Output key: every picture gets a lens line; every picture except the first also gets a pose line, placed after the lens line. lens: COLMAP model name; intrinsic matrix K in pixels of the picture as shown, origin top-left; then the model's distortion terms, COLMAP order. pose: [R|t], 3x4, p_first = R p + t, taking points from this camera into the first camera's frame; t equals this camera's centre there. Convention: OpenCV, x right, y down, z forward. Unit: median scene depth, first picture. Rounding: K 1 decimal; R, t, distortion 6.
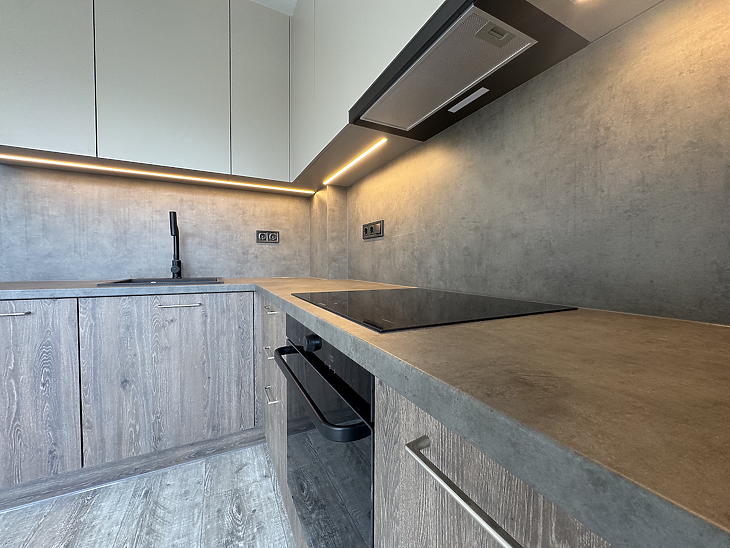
lens RADIAL K [[285.3, 0, 362.1], [0, 285.3, 273.0], [0, 0, 1]] dist [-0.001575, -0.000355]
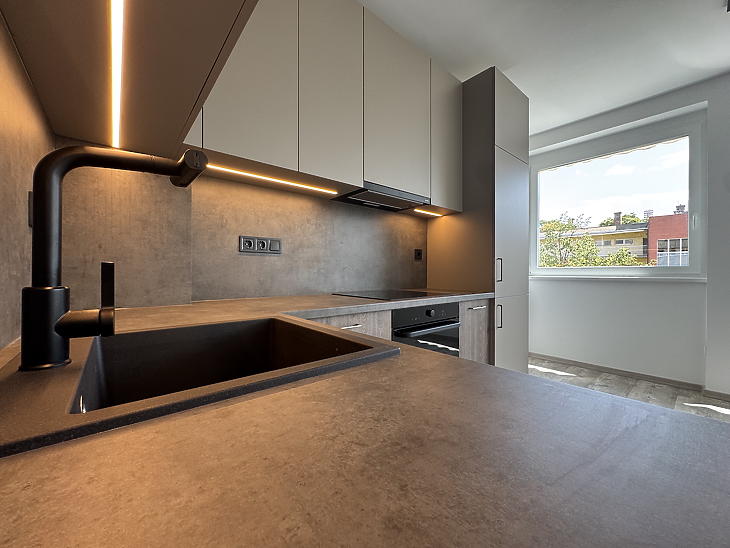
lens RADIAL K [[293.2, 0, 359.3], [0, 293.2, 275.6], [0, 0, 1]] dist [-0.000501, 0.000298]
pose [[-0.212362, -0.011317, 0.977126, -1.115338], [0.033122, 0.999275, 0.018772, -0.055172], [-0.976630, 0.036351, -0.211833, 0.954499]]
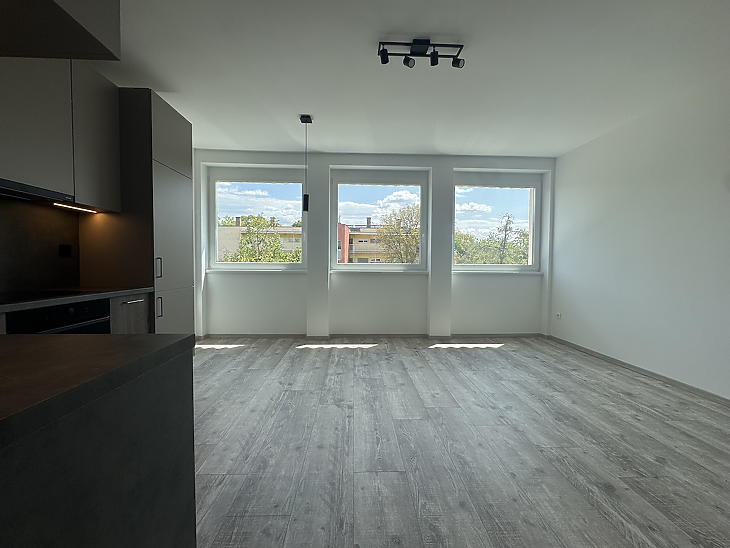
lens RADIAL K [[293.2, 0, 368.9], [0, 293.2, 276.9], [0, 0, 1]] dist [-0.000501, 0.000298]
pose [[-0.911664, -0.030591, 0.409796, -1.651352], [0.000524, 0.997138, 0.075601, -0.107850], [-0.410936, 0.069137, -0.909039, 1.021185]]
